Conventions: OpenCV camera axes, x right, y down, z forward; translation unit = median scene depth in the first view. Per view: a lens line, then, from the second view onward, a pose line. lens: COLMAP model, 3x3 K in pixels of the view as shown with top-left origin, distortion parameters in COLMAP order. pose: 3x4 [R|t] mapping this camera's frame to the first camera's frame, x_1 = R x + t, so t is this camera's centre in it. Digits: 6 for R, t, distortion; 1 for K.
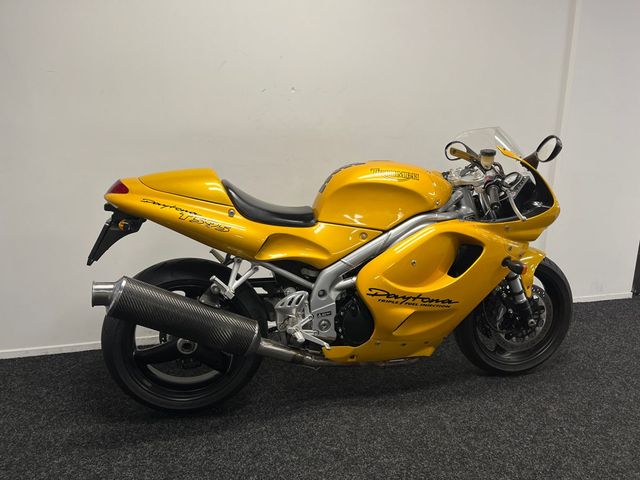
lens RADIAL K [[483.4, 0, 323.2], [0, 483.4, 238.4], [0, 0, 1]] dist [0.084049, -0.116398]
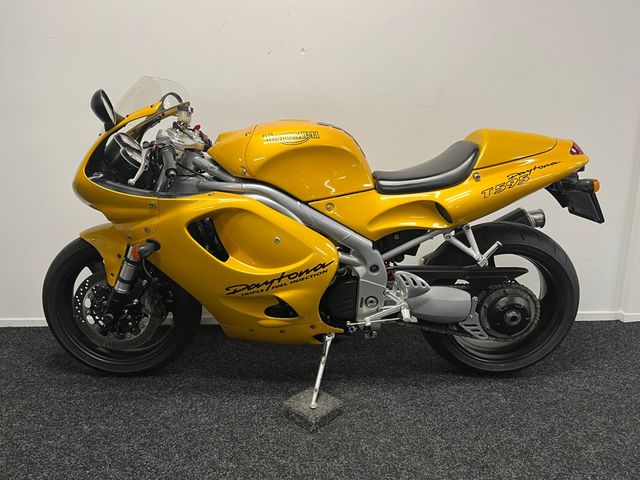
lens RADIAL K [[481.0, 0, 320.0], [0, 481.0, 240.0], [0, 0, 1]] dist [0.087417, -0.114055]
pose [[0.974111, 0.042544, -0.222032, 0.233630], [-0.044601, 0.998996, -0.004259, 0.053863], [0.221628, 0.014051, 0.975030, 0.193981]]
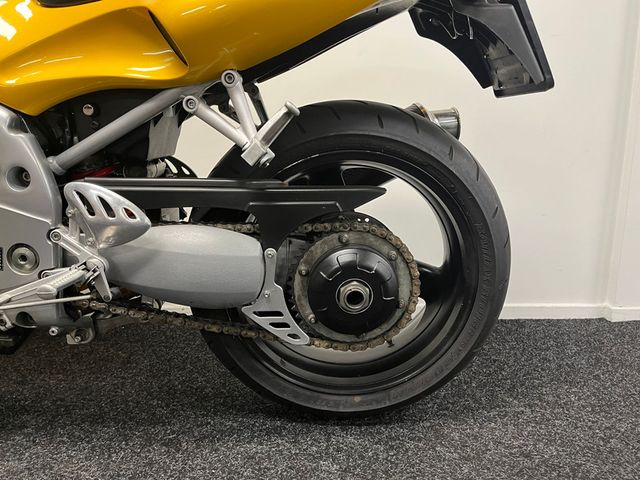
lens RADIAL K [[483.4, 0, 323.2], [0, 483.4, 238.4], [0, 0, 1]] dist [0.084049, -0.116398]
pose [[0.975467, 0.043787, -0.215749, 0.455187], [-0.052054, 0.998106, -0.032783, 0.148071], [0.213905, 0.043209, 0.975898, 0.773064]]
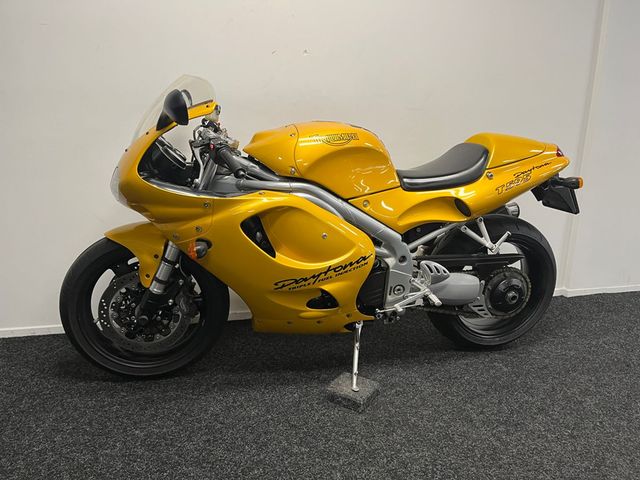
lens RADIAL K [[483.4, 0, 323.2], [0, 483.4, 238.4], [0, 0, 1]] dist [0.084049, -0.116398]
pose [[0.999859, 0.016413, -0.003596, -0.025247], [-0.016412, 0.999865, 0.000524, 0.058386], [0.003604, -0.000464, 0.999993, 0.103432]]
